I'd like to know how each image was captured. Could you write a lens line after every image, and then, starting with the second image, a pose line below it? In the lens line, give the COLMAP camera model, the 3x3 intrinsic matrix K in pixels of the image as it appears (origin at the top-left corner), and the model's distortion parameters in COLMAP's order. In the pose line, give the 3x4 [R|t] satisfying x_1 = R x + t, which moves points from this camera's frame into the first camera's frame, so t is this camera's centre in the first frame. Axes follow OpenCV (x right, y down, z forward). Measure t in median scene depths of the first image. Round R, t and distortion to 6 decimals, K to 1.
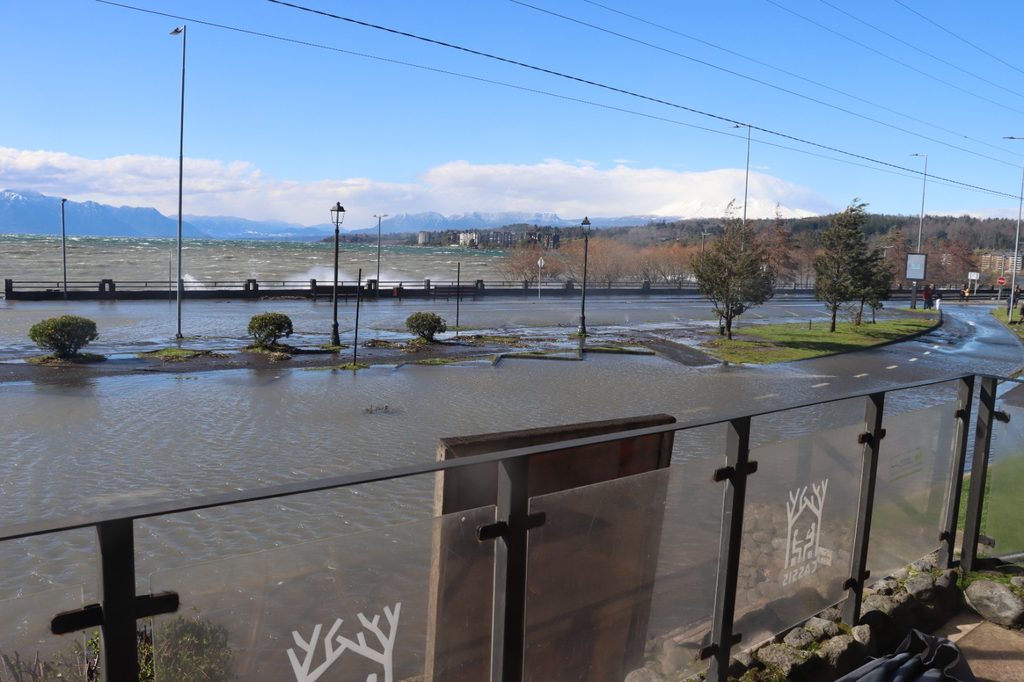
lens RADIAL K [[839.2, 0, 516.2], [0, 839.2, 352.1], [0, 0, 1]] dist [-0.185736, 0.158899]
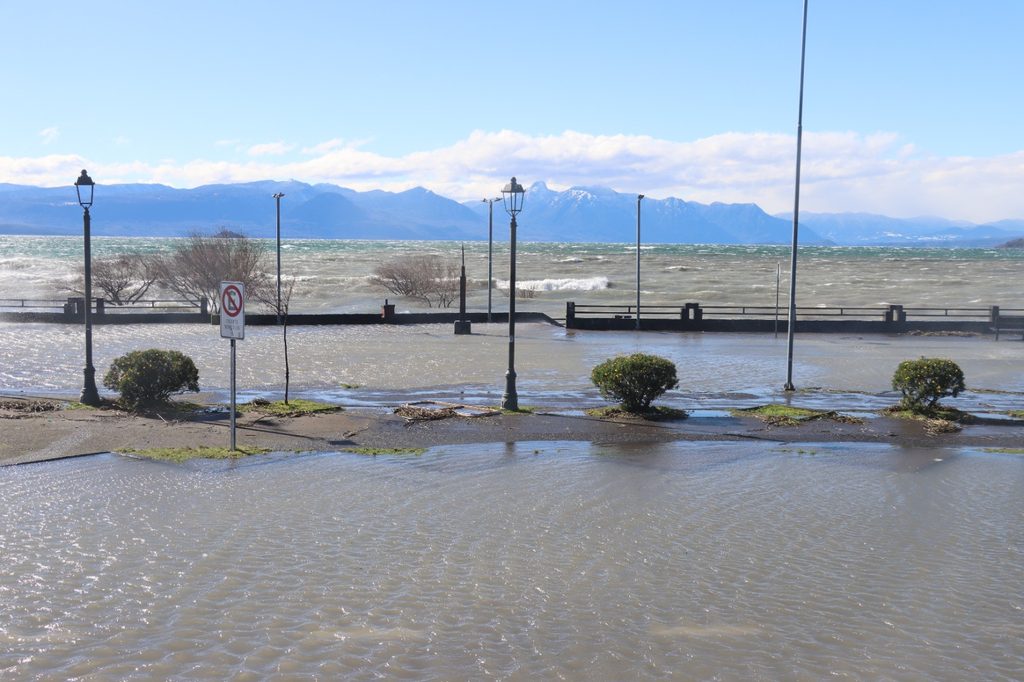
lens RADIAL K [[1208.1, 0, 516.8], [0, 1208.1, 352.0], [0, 0, 1]] dist [-0.068082, 0.379641]
pose [[0.819375, 0.024896, -0.572717, -0.014627], [-0.052277, 0.998139, -0.031403, -0.004114], [0.570869, 0.055671, 0.819151, 0.025218]]
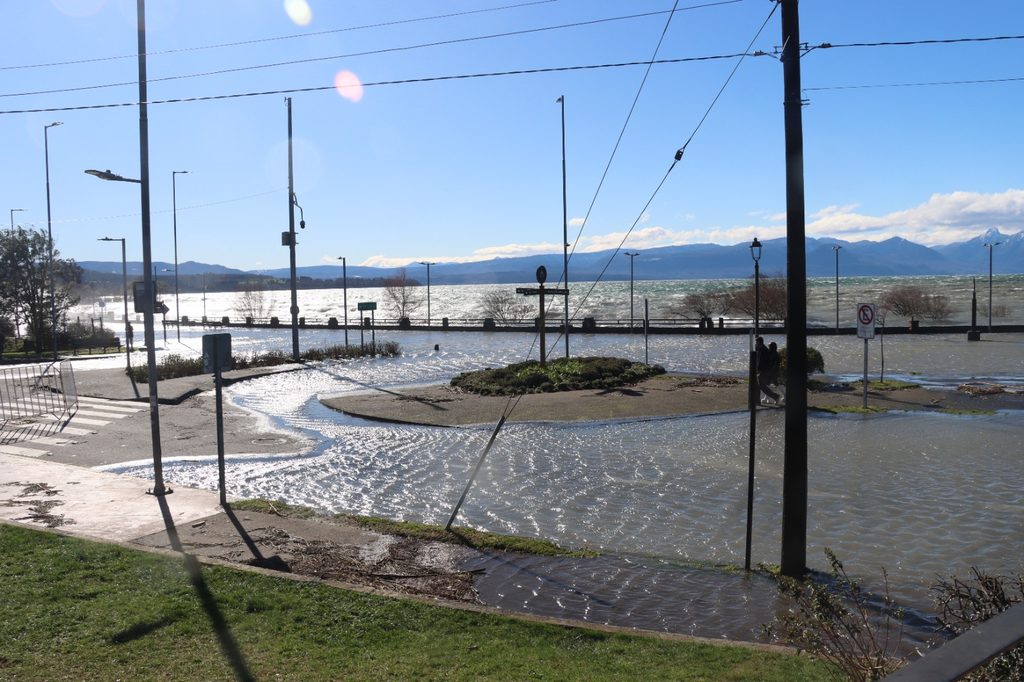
lens RADIAL K [[839.2, 0, 516.2], [0, 839.2, 352.1], [0, 0, 1]] dist [-0.185736, 0.158899]
pose [[0.431949, 0.024870, -0.901555, -0.008726], [-0.069562, 0.997561, -0.005810, 0.010757], [0.899212, 0.065224, 0.432625, -0.088724]]
